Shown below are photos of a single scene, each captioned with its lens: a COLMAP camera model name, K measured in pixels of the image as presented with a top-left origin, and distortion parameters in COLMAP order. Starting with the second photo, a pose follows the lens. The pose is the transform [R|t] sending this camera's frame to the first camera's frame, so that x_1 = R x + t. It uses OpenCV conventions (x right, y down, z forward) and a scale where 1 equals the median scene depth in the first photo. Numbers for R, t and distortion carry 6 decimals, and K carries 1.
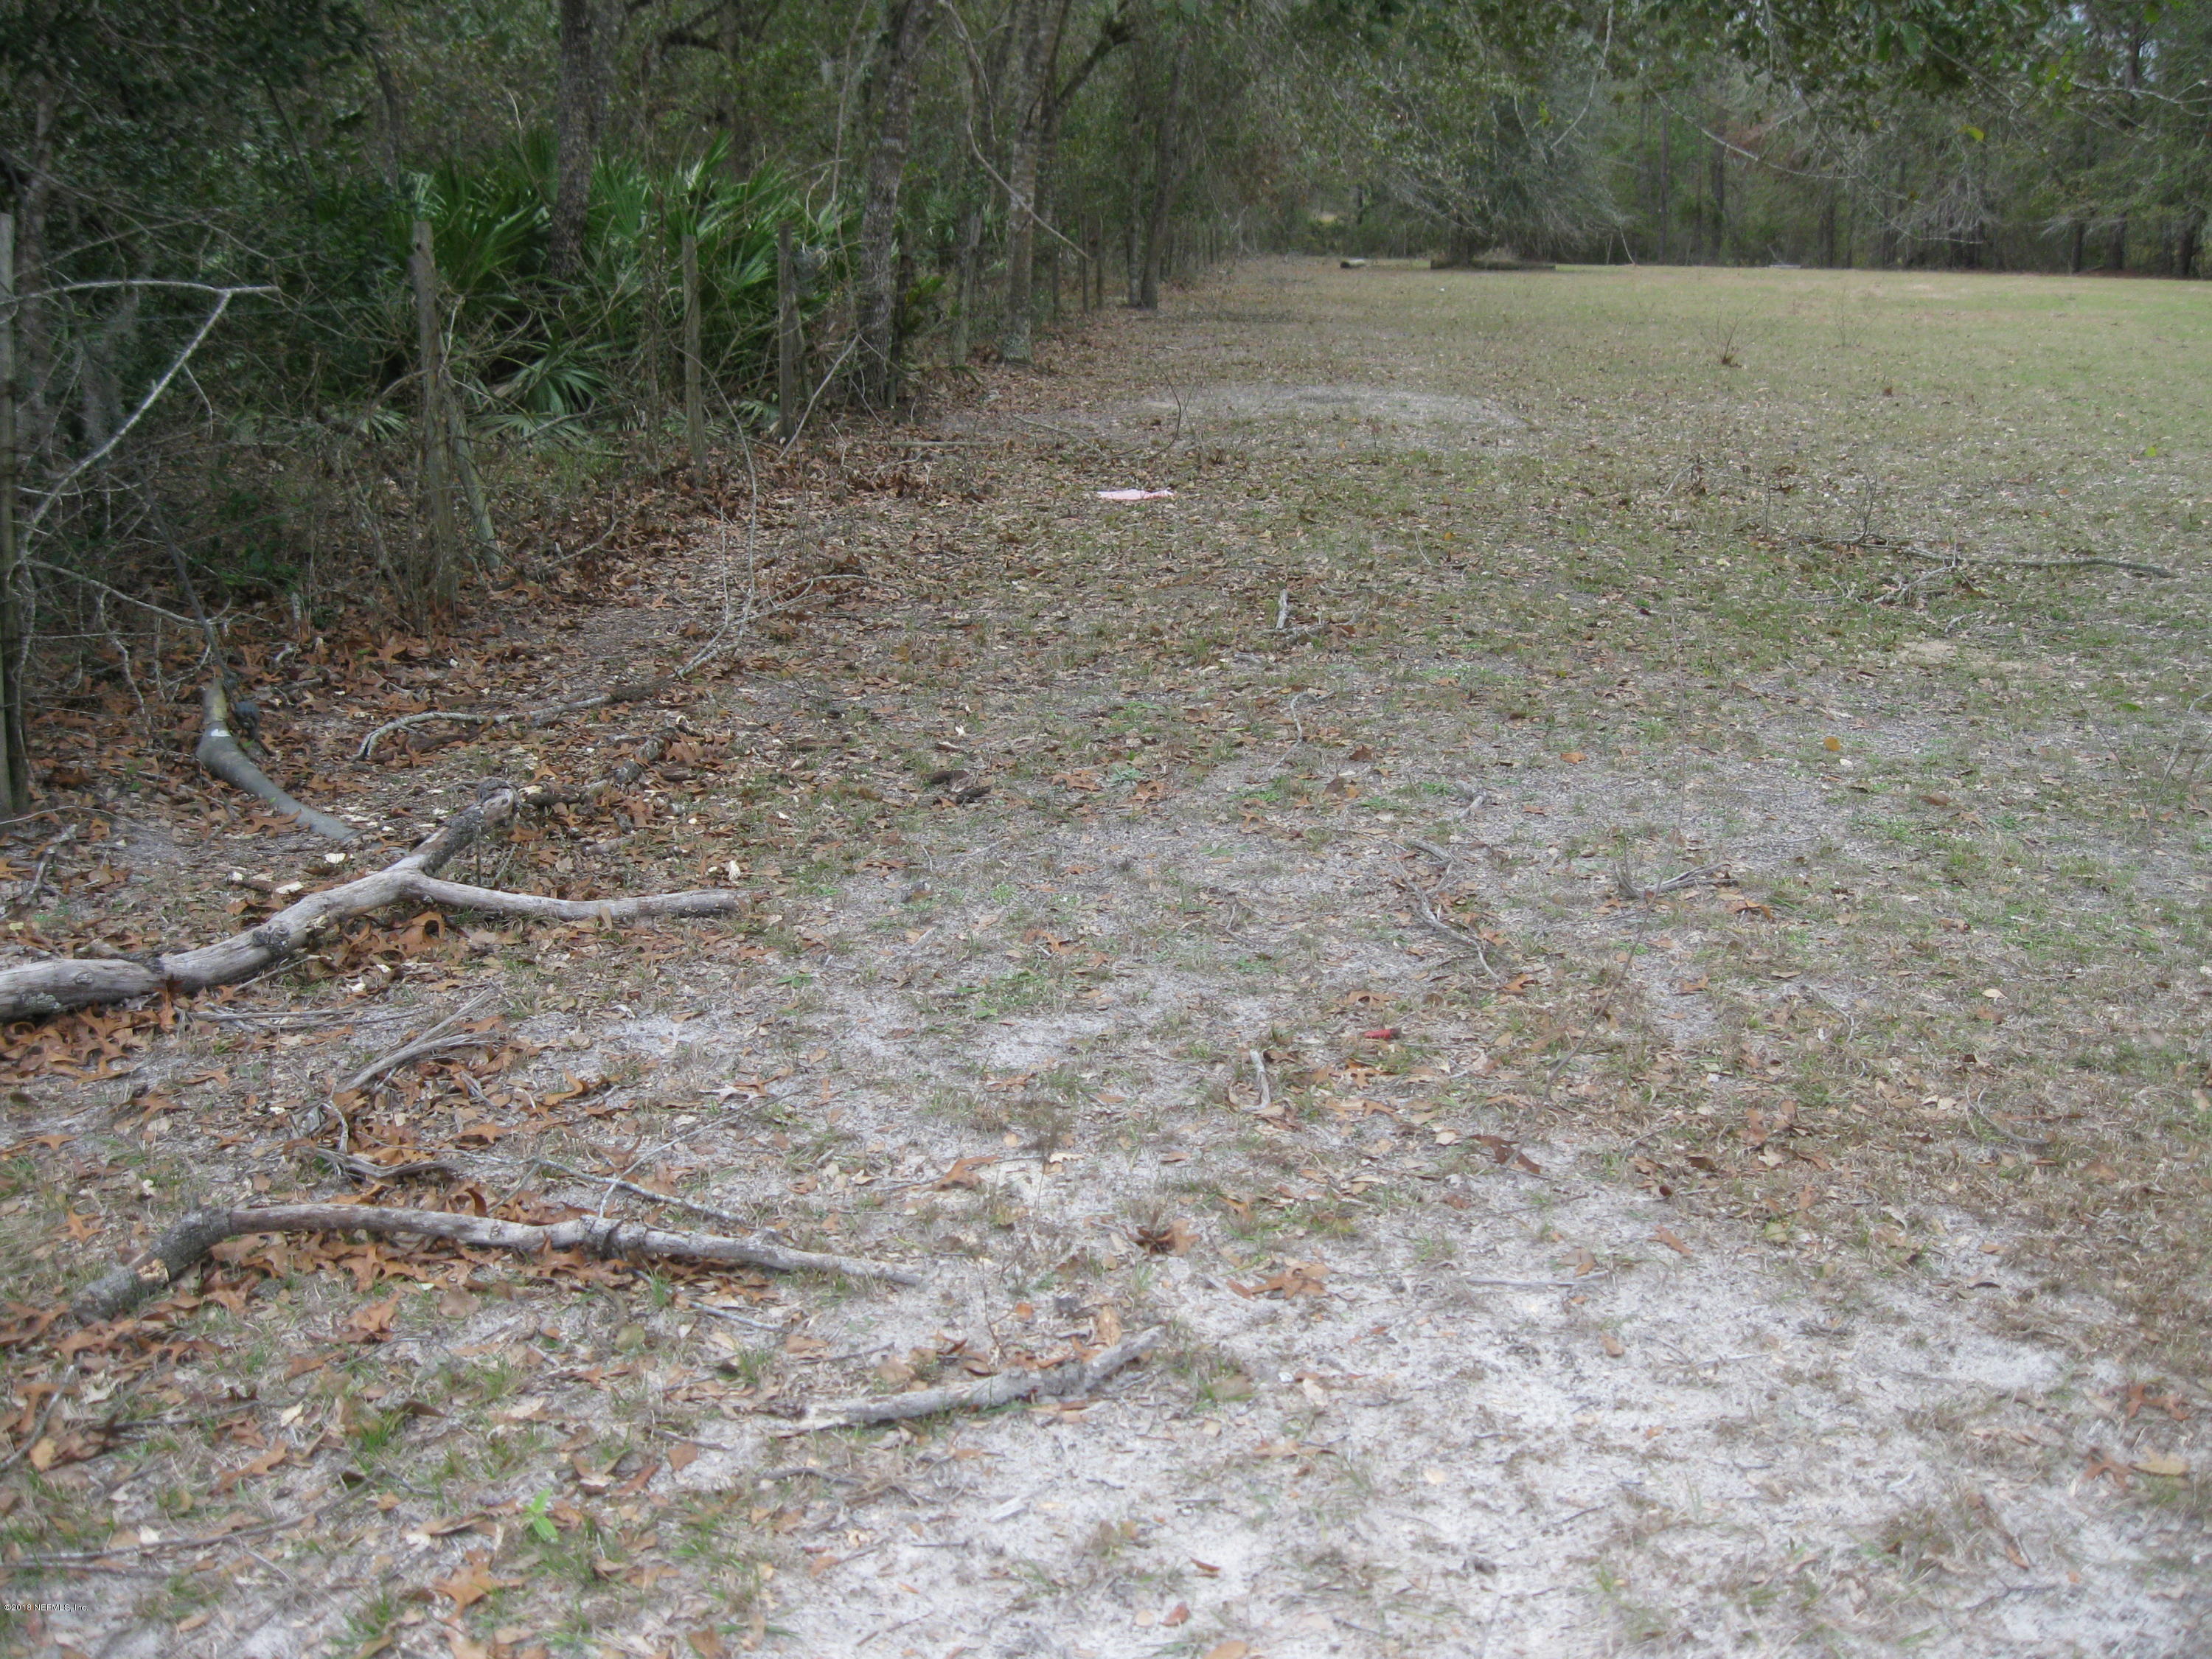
lens RADIAL K [[2281.6, 0, 1118.9], [0, 2281.6, 834.8], [0, 0, 1]] dist [-0.137427, 0.079358]
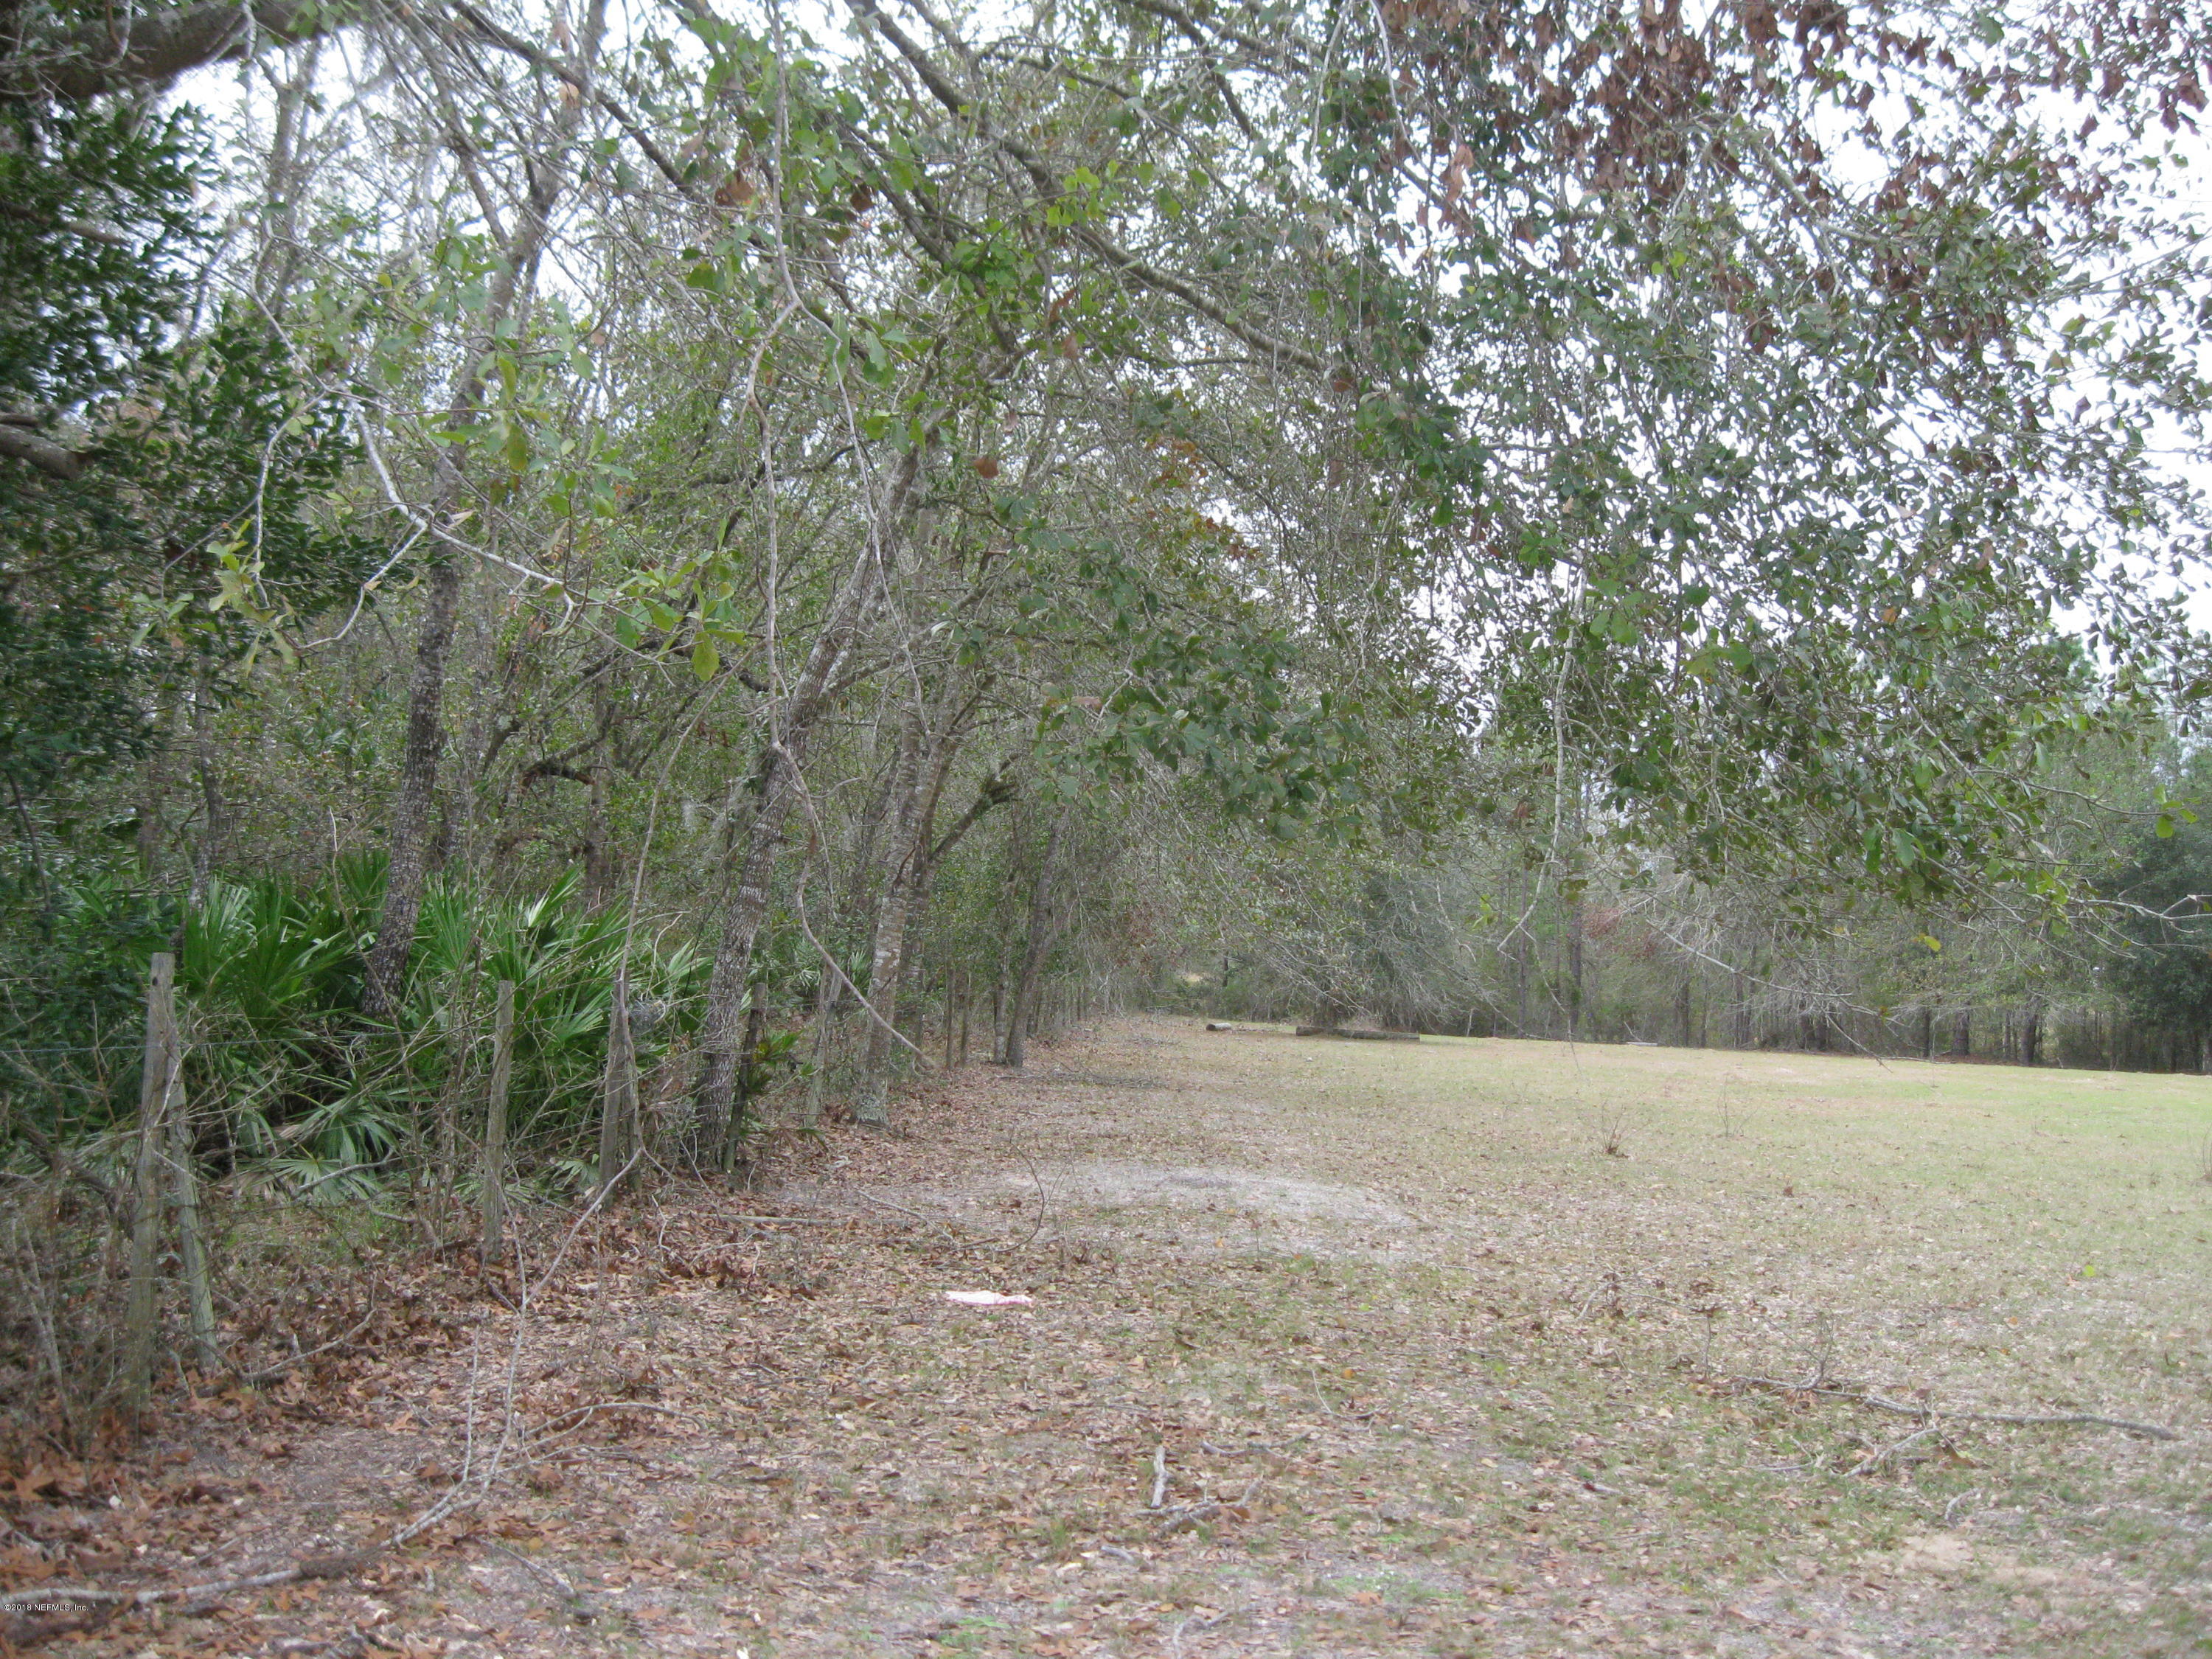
lens RADIAL K [[2281.6, 0, 1118.9], [0, 2281.6, 834.8], [0, 0, 1]] dist [-0.137427, 0.079358]
pose [[0.996941, 0.056749, 0.053738, 0.000135], [-0.036556, 0.946323, -0.321148, -0.041725], [-0.069078, 0.318201, 0.945503, 0.115724]]
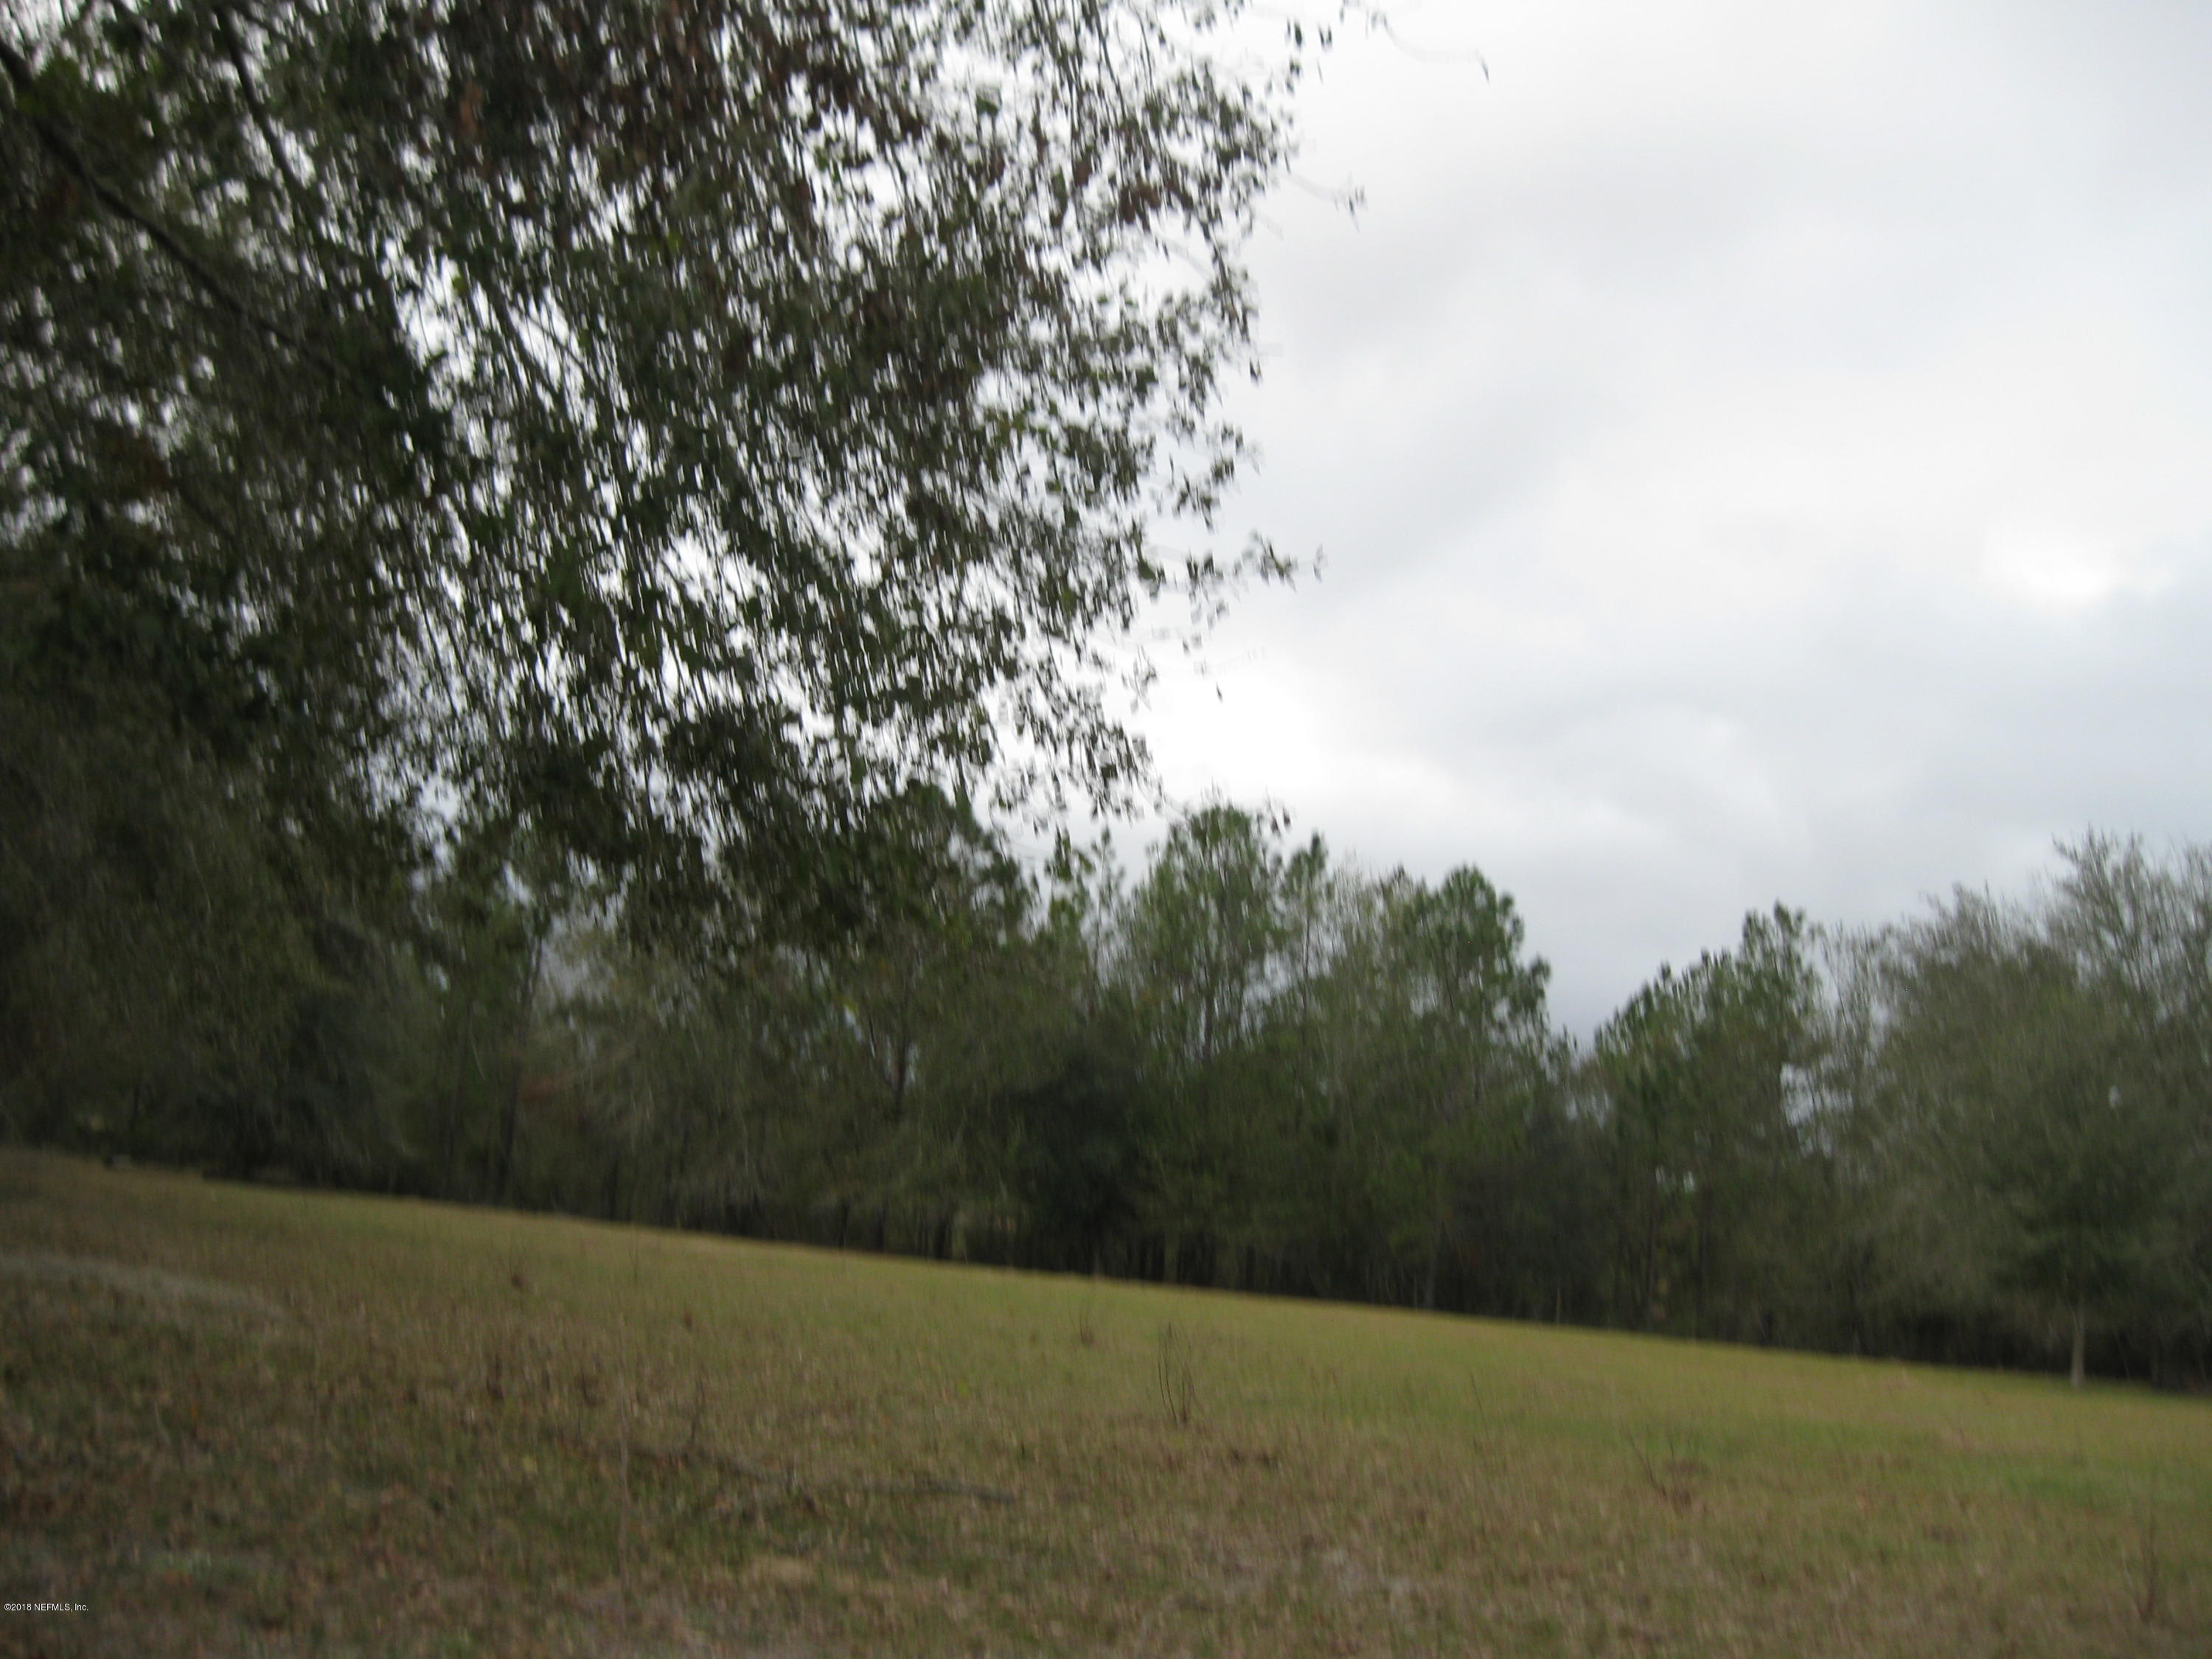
lens RADIAL K [[2281.6, 0, 1118.9], [0, 2281.6, 834.8], [0, 0, 1]] dist [-0.137427, 0.079358]
pose [[0.862262, 0.184866, 0.471518, 0.017302], [0.022861, 0.915846, -0.400878, 0.003618], [-0.505947, 0.356441, 0.785473, 0.130308]]
